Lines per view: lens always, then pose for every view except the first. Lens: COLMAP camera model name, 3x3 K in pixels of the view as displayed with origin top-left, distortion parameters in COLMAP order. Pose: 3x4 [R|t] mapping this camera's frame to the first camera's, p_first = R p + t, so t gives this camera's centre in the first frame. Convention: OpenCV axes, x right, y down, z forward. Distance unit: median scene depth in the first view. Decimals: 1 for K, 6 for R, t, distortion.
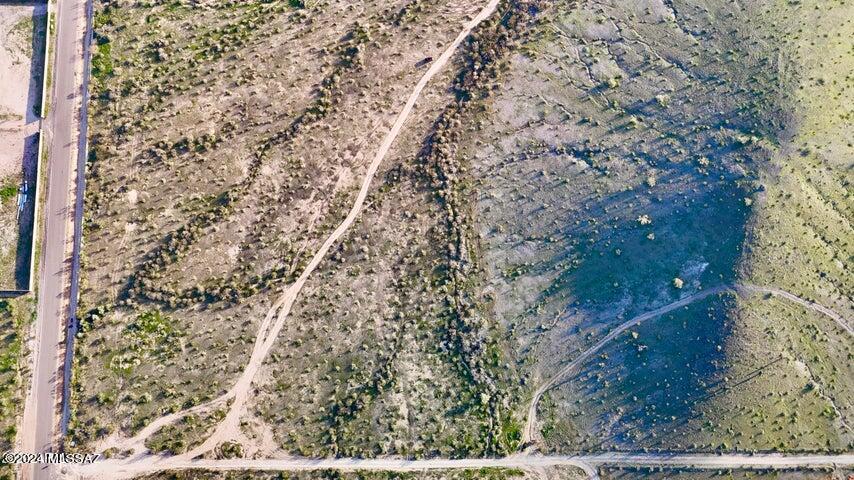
lens RADIAL K [[624.7, 0, 427.0], [0, 624.7, 240.0], [0, 0, 1]] dist [0.081827, -0.087845]
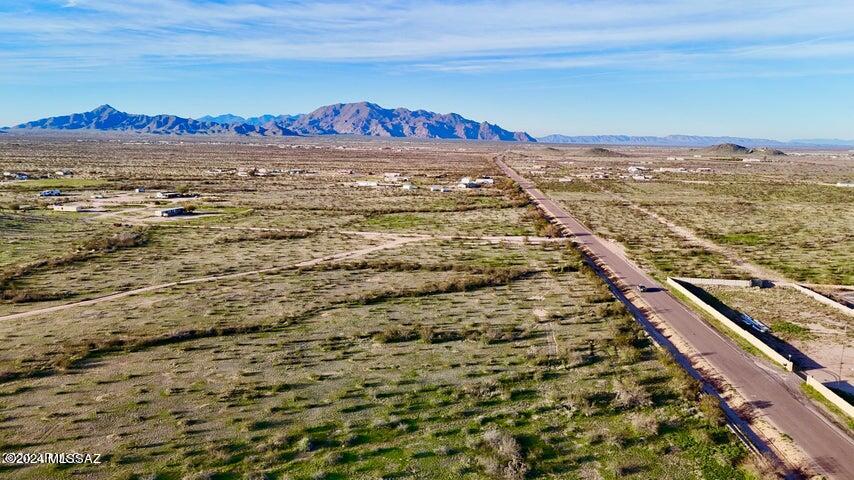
lens RADIAL K [[624.7, 0, 427.0], [0, 624.7, 240.0], [0, 0, 1]] dist [0.081827, -0.087845]
pose [[-0.990459, -0.065964, 0.120992, -0.440111], [0.118222, 0.044408, 0.991994, -0.618011], [-0.070809, 0.996833, -0.036186, 0.986782]]
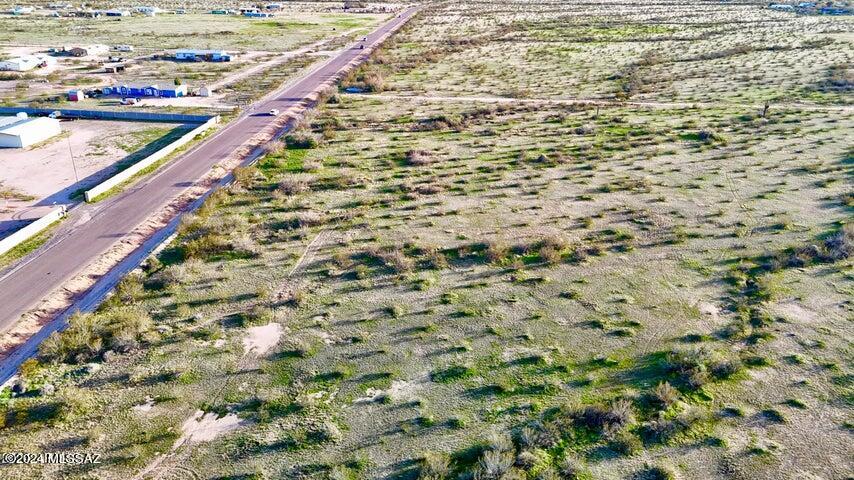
lens RADIAL K [[624.7, 0, 427.0], [0, 624.7, 240.0], [0, 0, 1]] dist [0.081827, -0.087845]
pose [[0.993275, 0.032564, -0.111103, -0.387992], [-0.109951, 0.565898, -0.817111, 0.097599], [0.036264, 0.823832, 0.565673, 0.858206]]
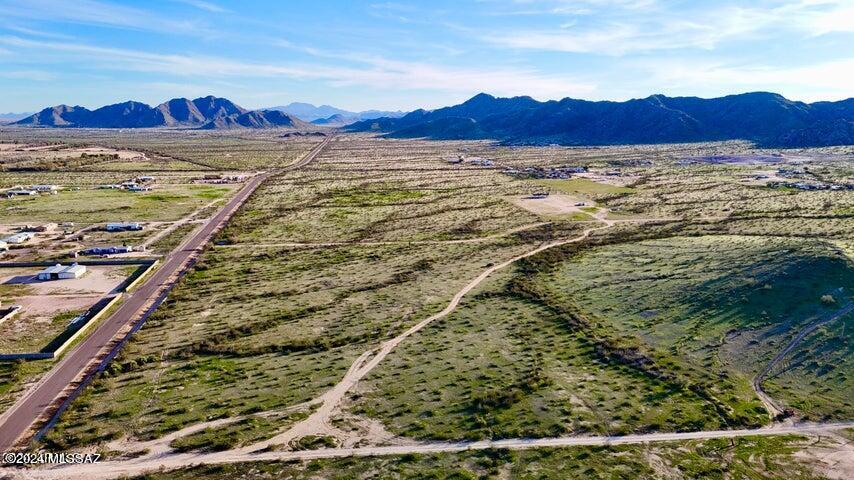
lens RADIAL K [[624.7, 0, 427.0], [0, 624.7, 240.0], [0, 0, 1]] dist [0.081827, -0.087845]
pose [[0.993282, -0.041179, 0.108140, -0.250584], [0.115665, 0.380894, -0.917356, 0.773784], [-0.003414, 0.923701, 0.383098, 0.568384]]
